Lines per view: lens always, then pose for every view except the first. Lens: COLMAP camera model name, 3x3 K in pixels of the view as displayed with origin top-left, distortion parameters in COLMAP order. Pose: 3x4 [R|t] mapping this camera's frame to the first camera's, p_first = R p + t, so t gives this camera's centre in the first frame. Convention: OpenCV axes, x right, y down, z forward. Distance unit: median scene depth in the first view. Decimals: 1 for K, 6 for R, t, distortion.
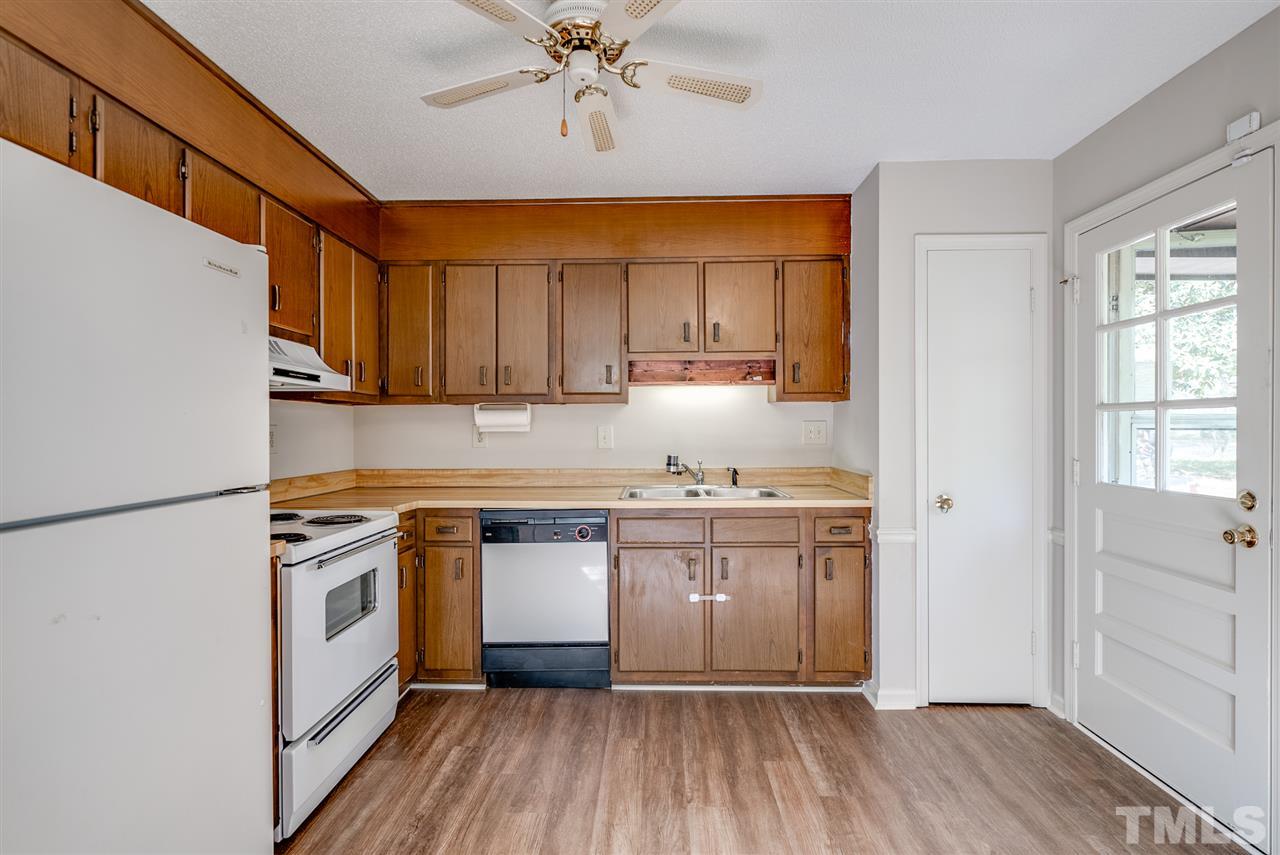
lens RADIAL K [[612.8, 0, 640.0], [0, 612.8, 427.5], [0, 0, 1]] dist [-0.001237, -0.000185]
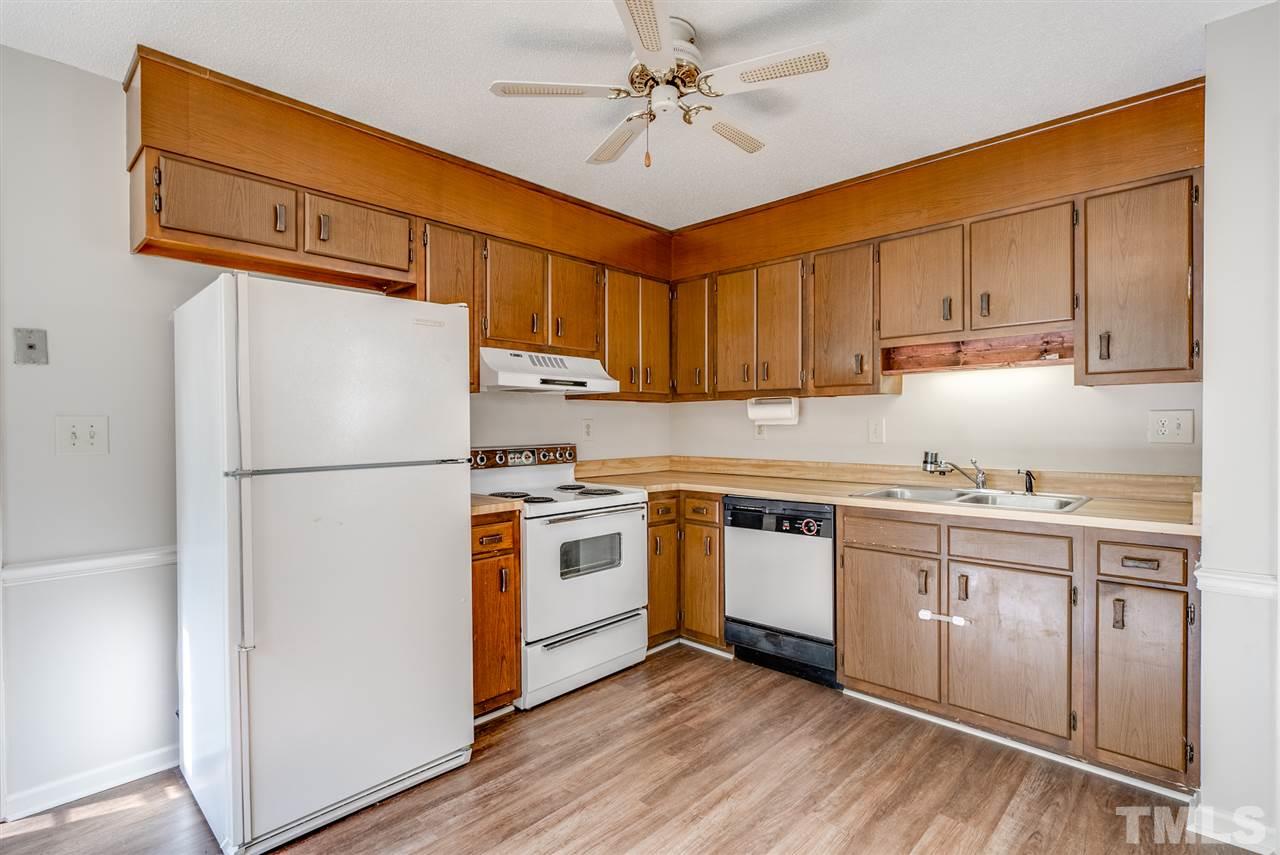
lens RADIAL K [[612.8, 0, 640.0], [0, 612.8, 427.5], [0, 0, 1]] dist [-0.001237, -0.000185]
pose [[0.741669, 0.004650, -0.670750, 0.369770], [0.002856, 0.999945, 0.010090, 0.000353], [0.670760, -0.009399, 0.741615, 0.079139]]
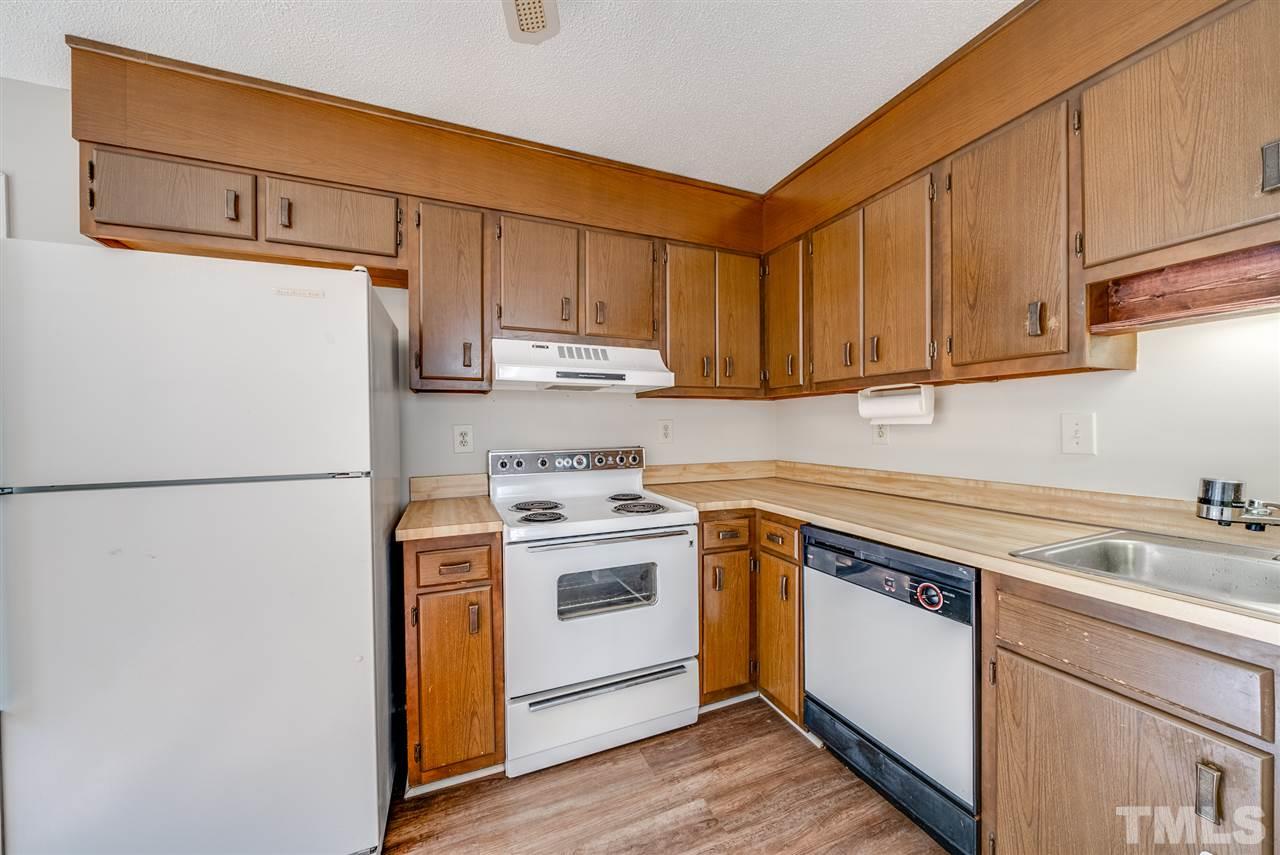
lens RADIAL K [[451.8, 0, 639.7], [0, 451.8, 428.1], [0, 0, 1]] dist [-0.007550, -0.000096]
pose [[0.407529, 0.005146, -0.913178, 0.189106], [0.009170, 0.999911, 0.009727, 0.003311], [0.913146, -0.012338, 0.407446, 0.568641]]
